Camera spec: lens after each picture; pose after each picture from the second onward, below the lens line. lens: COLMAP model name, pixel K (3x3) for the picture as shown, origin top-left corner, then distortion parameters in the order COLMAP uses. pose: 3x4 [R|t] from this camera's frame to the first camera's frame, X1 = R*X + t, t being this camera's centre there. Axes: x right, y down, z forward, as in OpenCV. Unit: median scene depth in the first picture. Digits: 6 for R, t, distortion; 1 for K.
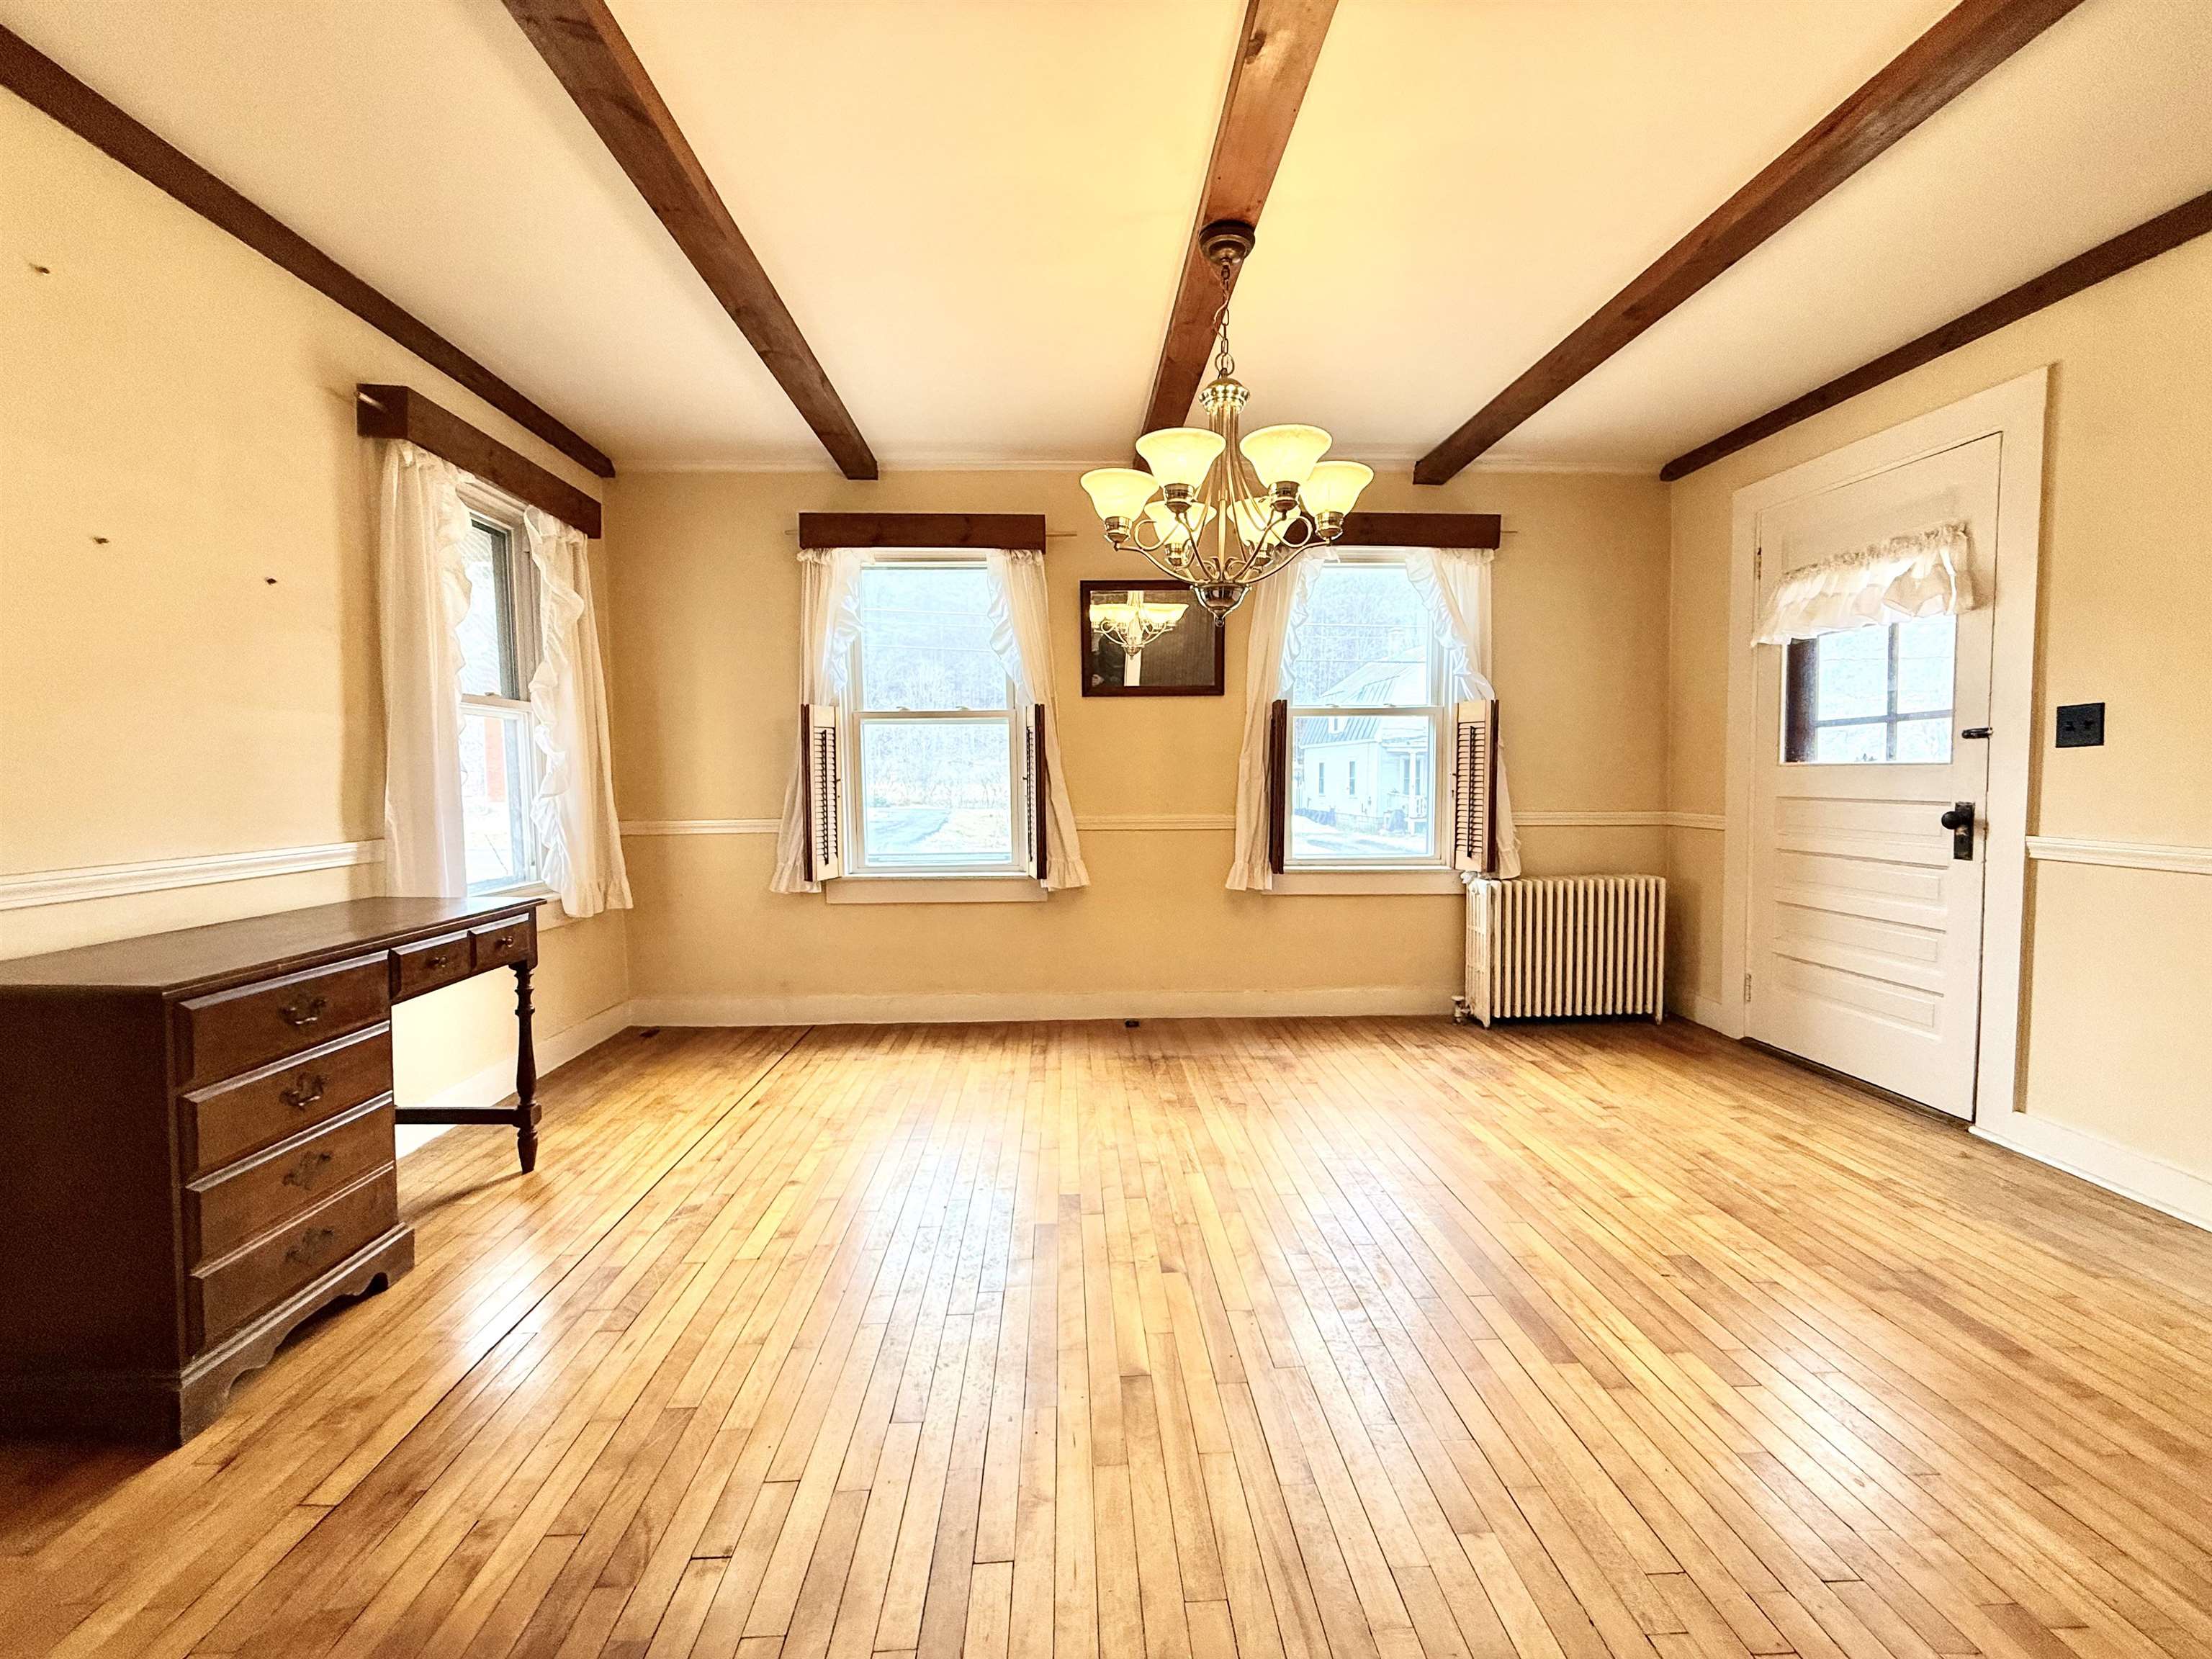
lens RADIAL K [[881.1, 0, 1109.3], [0, 881.1, 818.3], [0, 0, 1]] dist [0.000356, 0.000193]
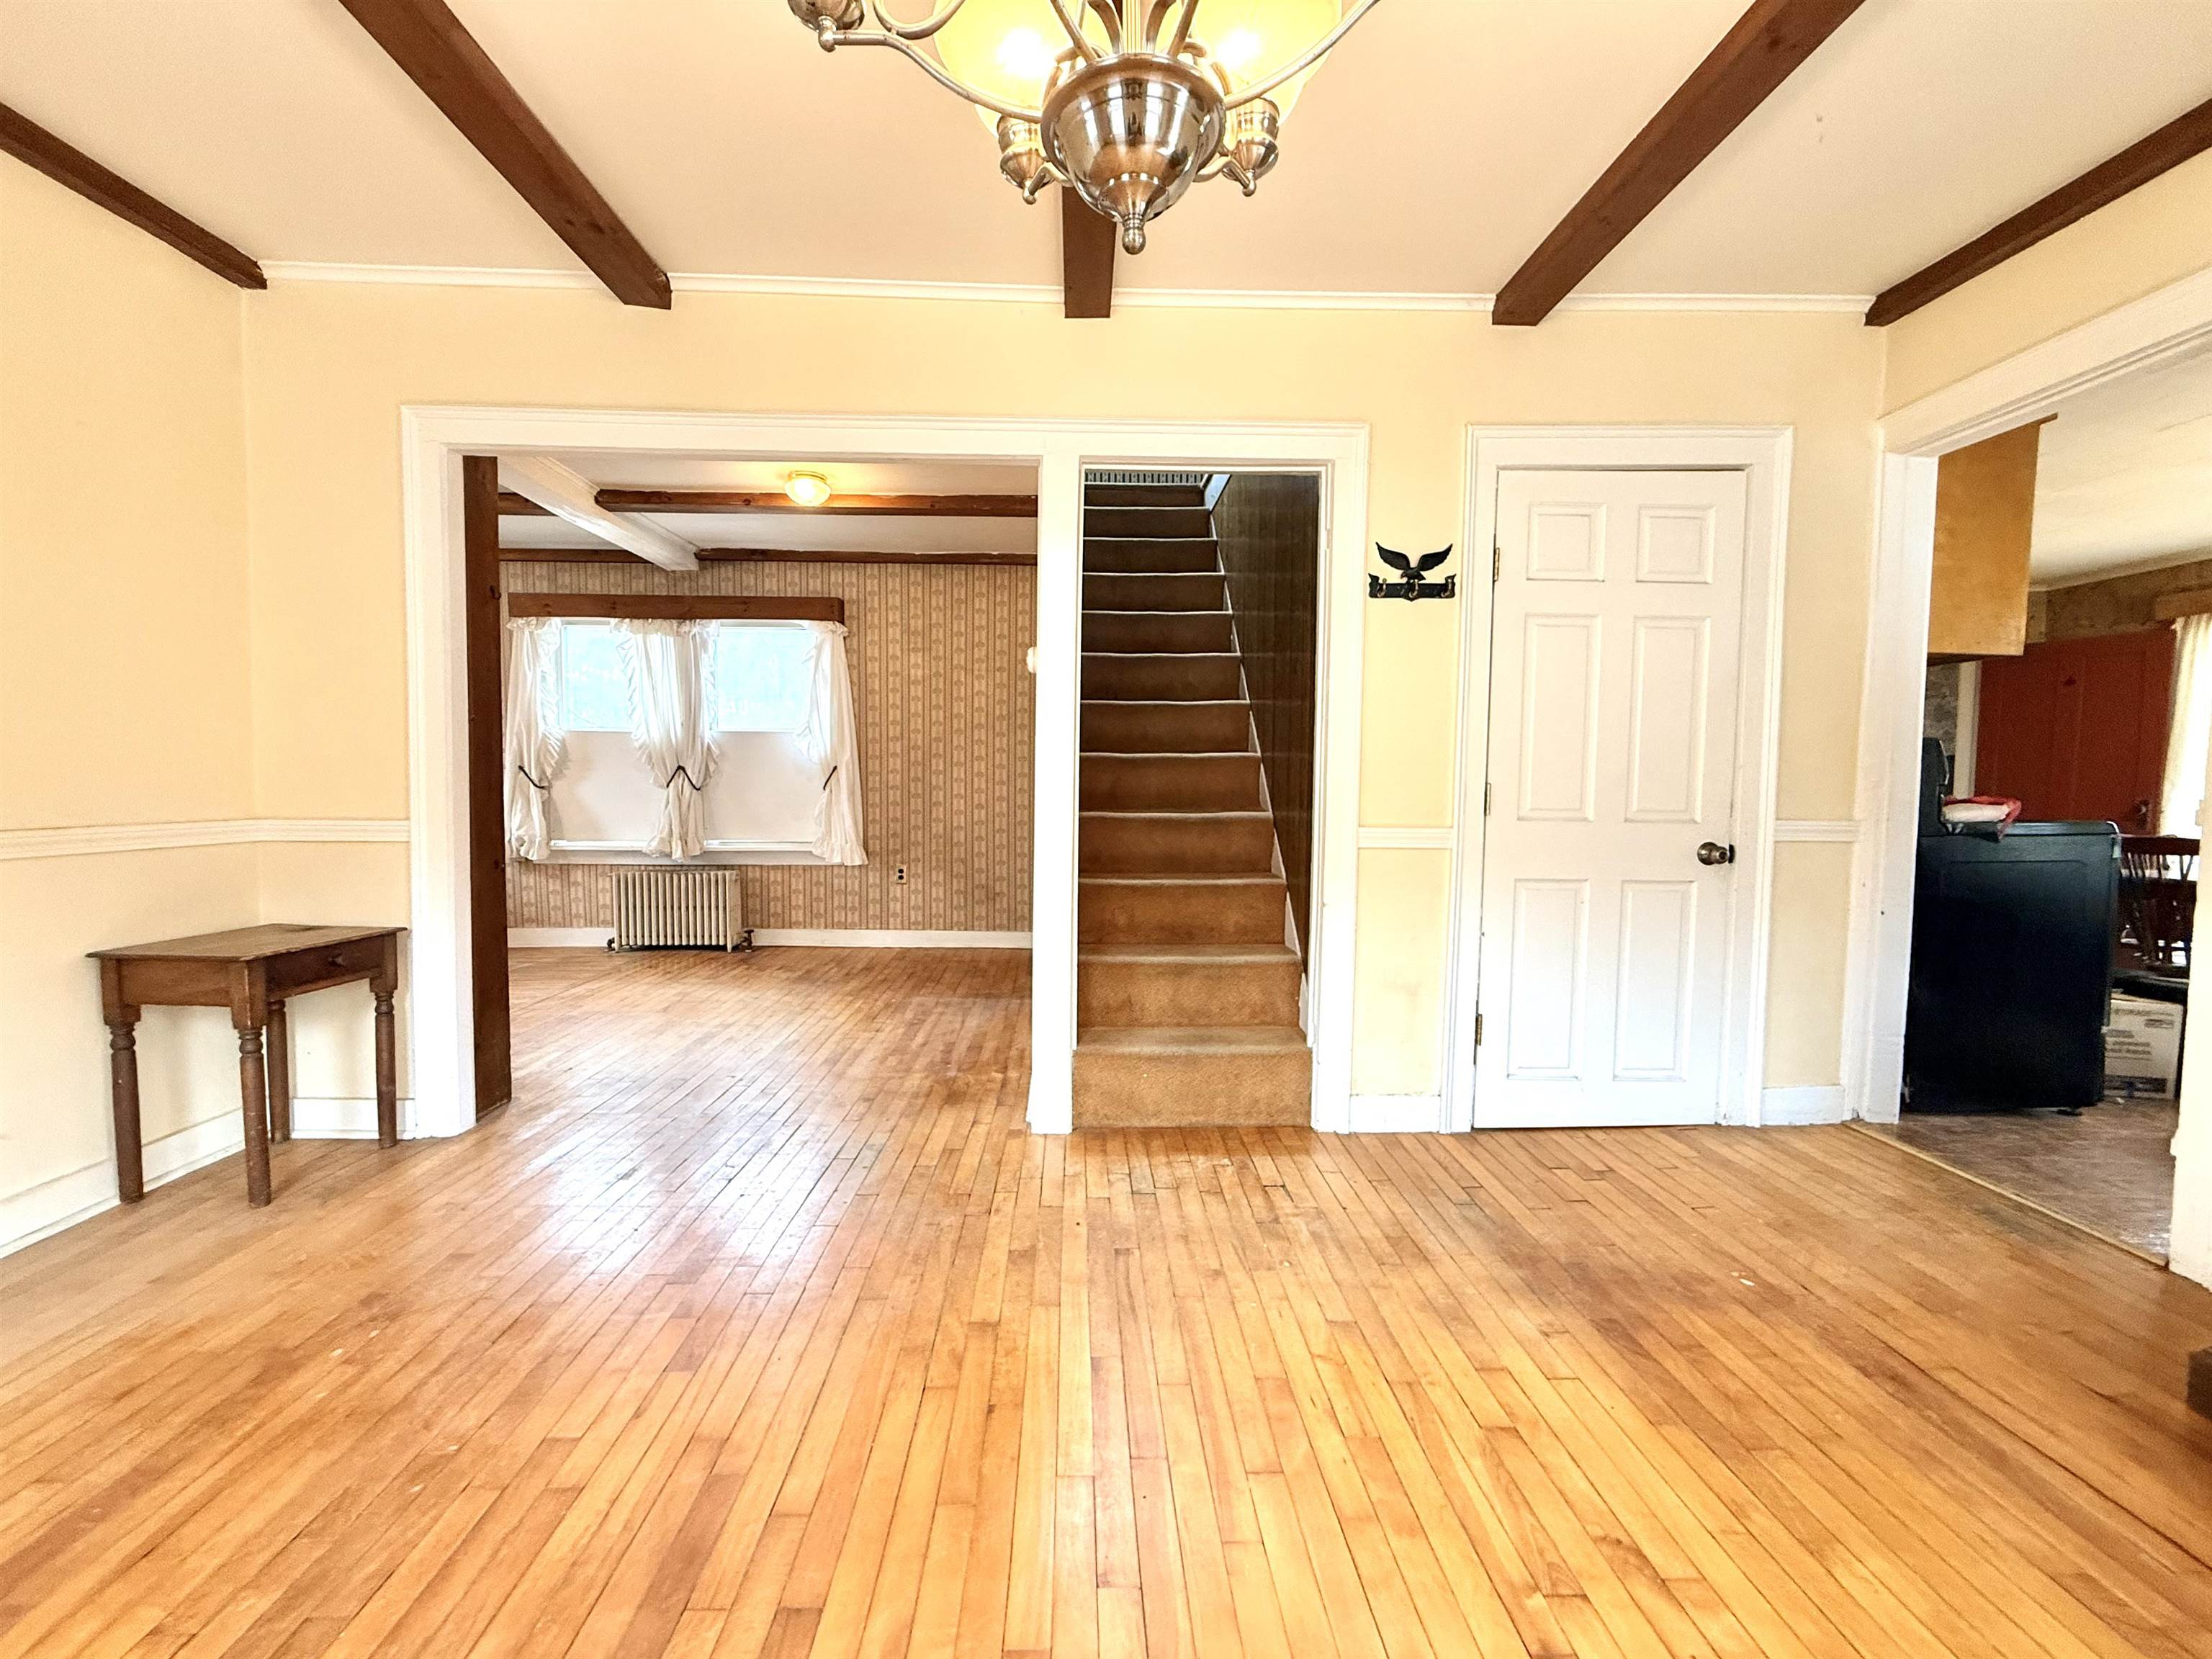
lens RADIAL K [[881.1, 0, 1100.0], [0, 881.1, 833.3], [0, 0, 1]] dist [0.000356, 0.000193]
pose [[-0.999869, -0.004541, 0.015520, 0.084393], [-0.002764, 0.993628, 0.112674, -0.025382], [-0.015933, 0.112617, -0.993511, 0.843538]]
